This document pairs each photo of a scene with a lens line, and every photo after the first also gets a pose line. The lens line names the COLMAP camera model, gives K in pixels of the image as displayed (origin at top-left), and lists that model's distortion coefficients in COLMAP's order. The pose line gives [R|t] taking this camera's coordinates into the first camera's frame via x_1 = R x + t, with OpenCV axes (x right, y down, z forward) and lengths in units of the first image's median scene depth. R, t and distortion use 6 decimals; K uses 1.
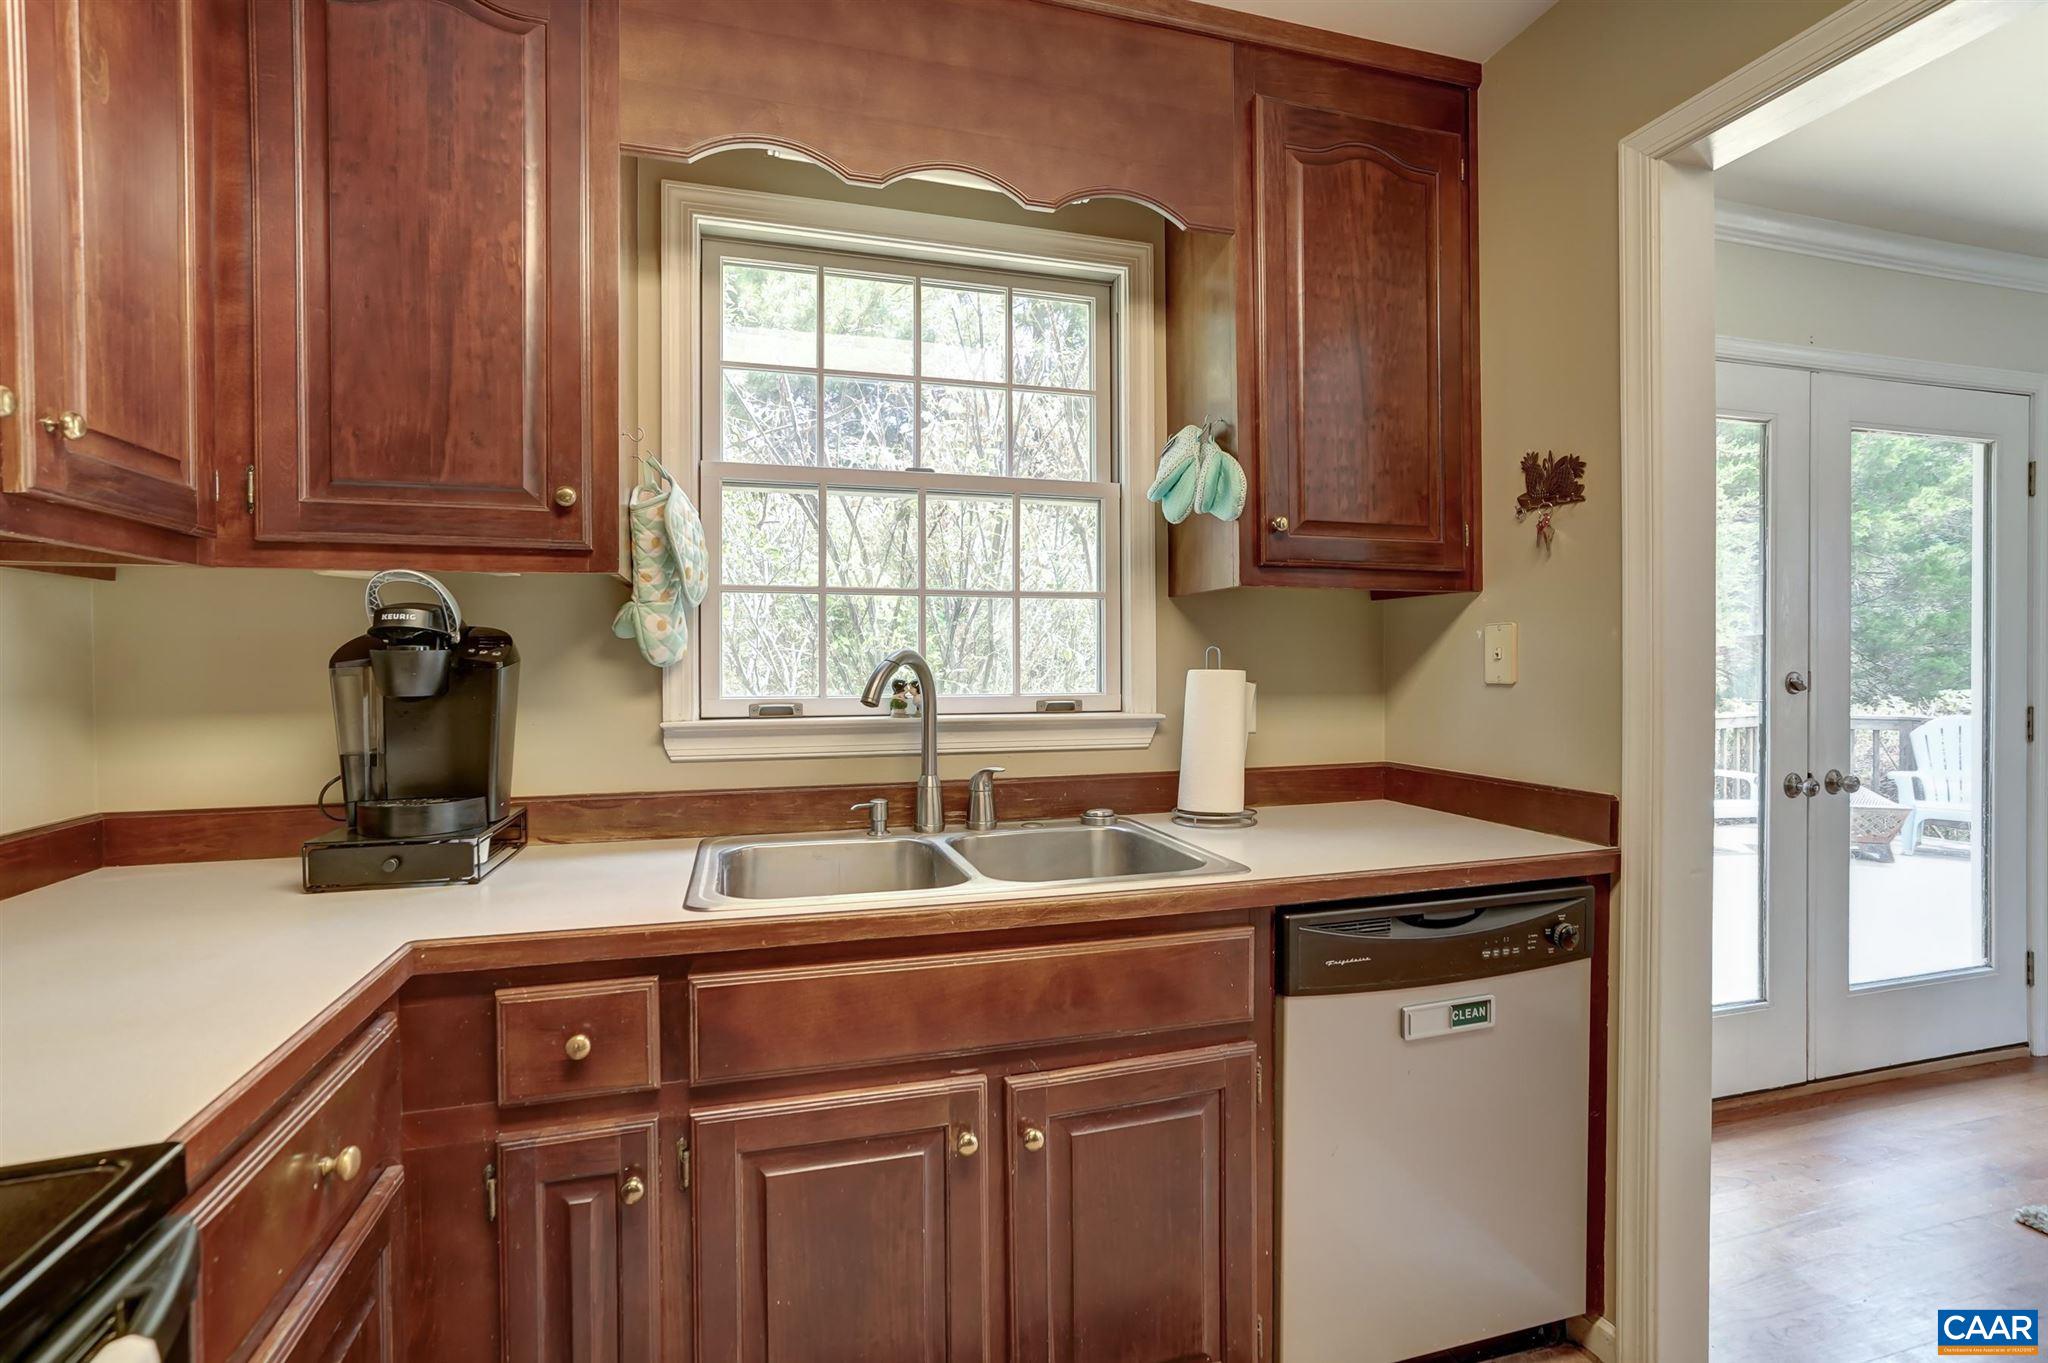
lens RADIAL K [[961.3, 0, 1034.3], [0, 961.3, 672.6], [0, 0, 1]] dist [-0.041521, 0.024390]
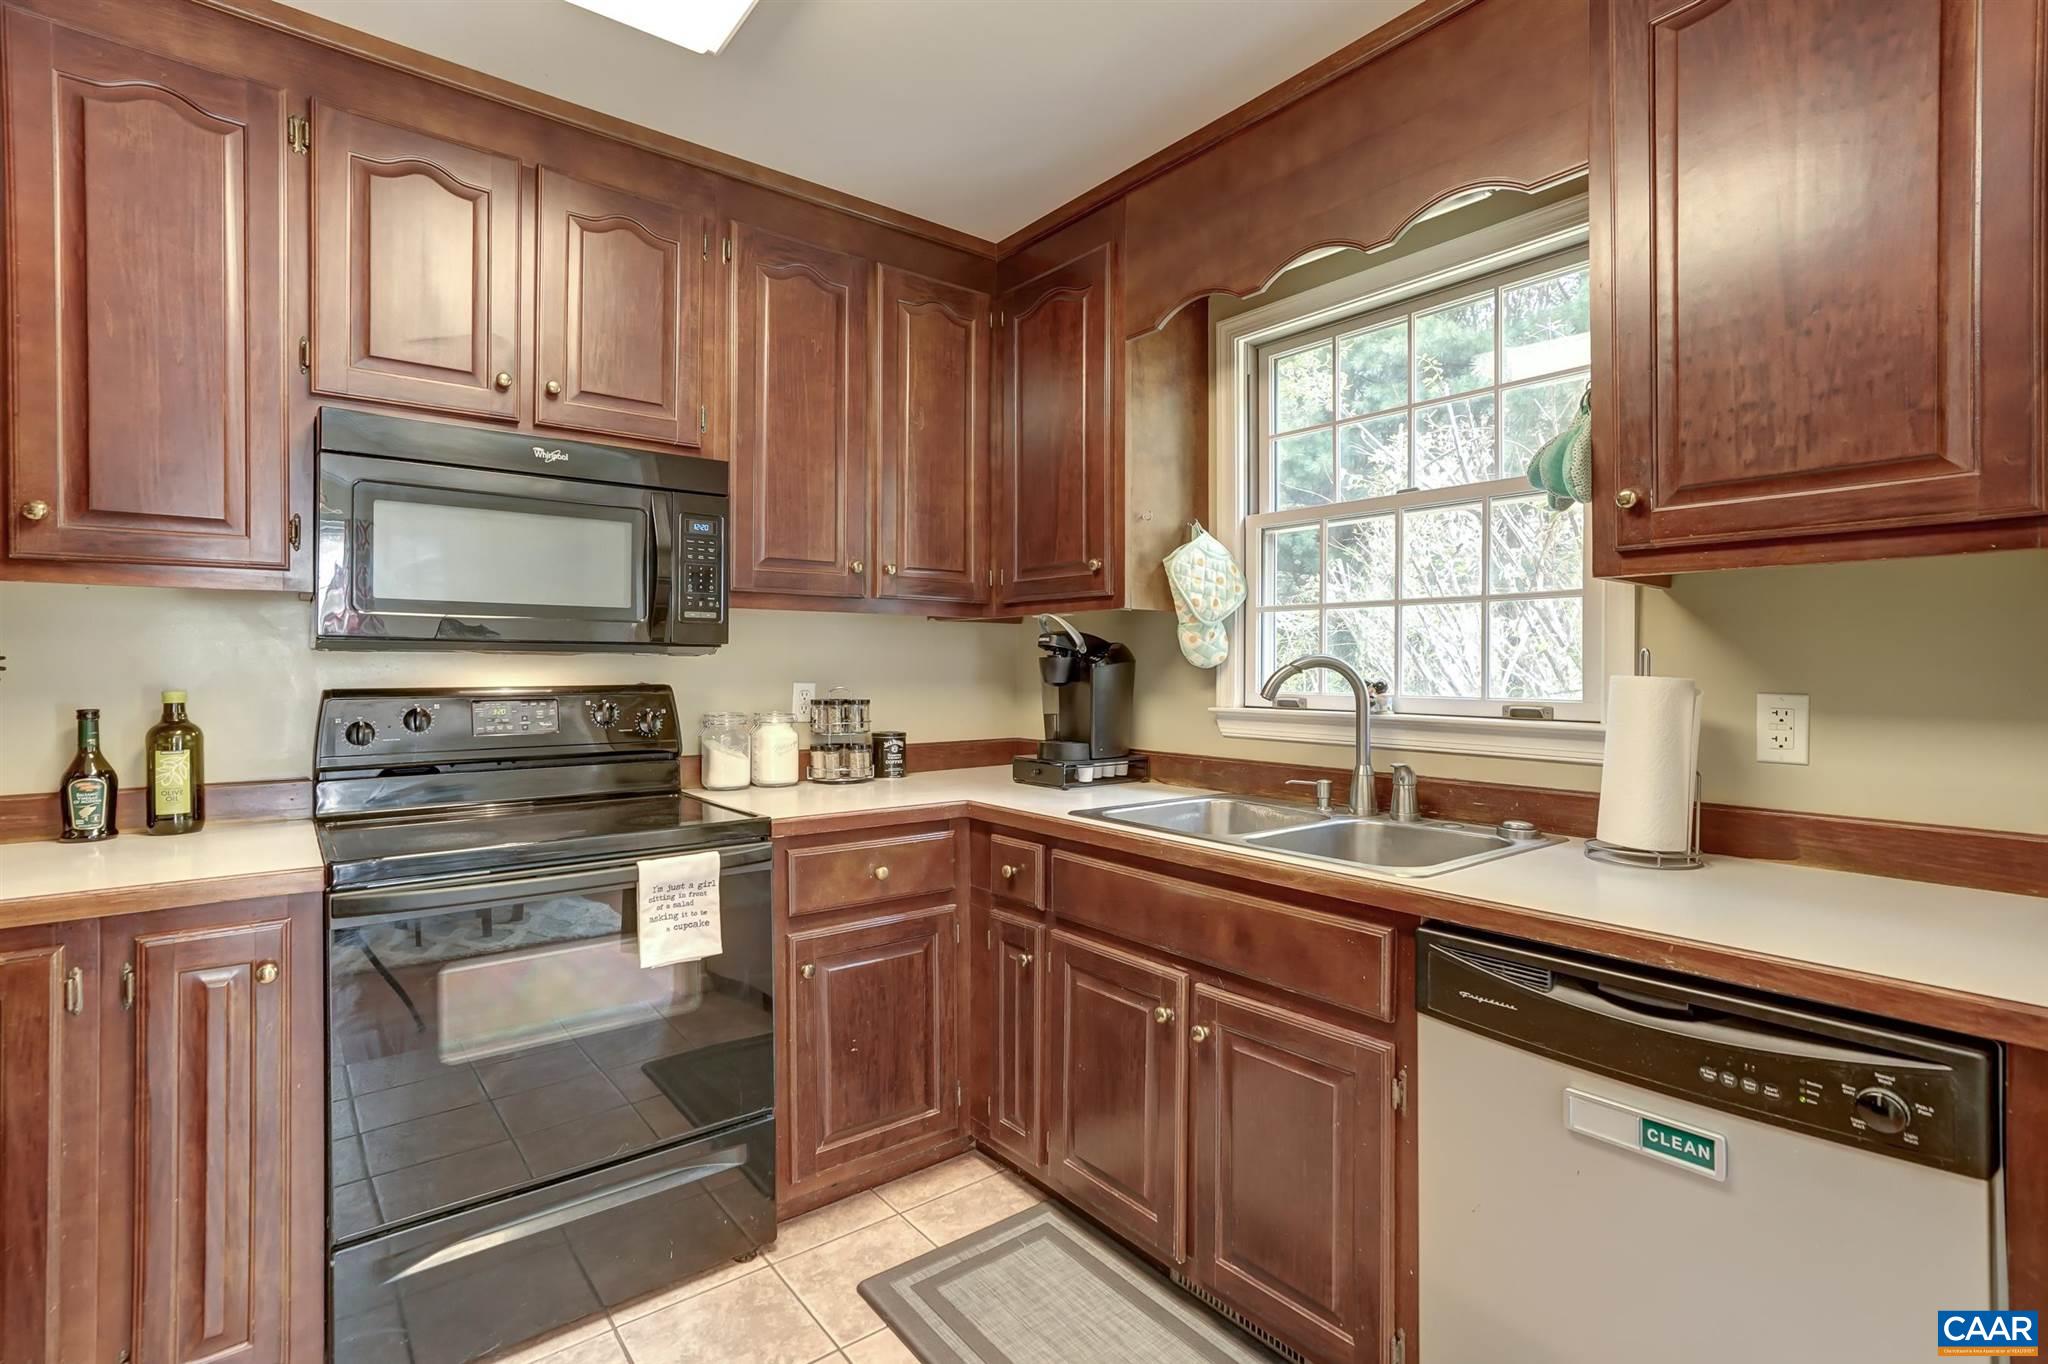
lens RADIAL K [[961.3, 0, 1034.3], [0, 961.3, 673.1], [0, 0, 1]] dist [-0.041521, 0.024390]
pose [[0.368968, 0.010431, -0.929384, 0.960824], [-0.015056, 0.999873, 0.005244, -0.002395], [0.929320, 0.012058, 0.369078, 0.264357]]
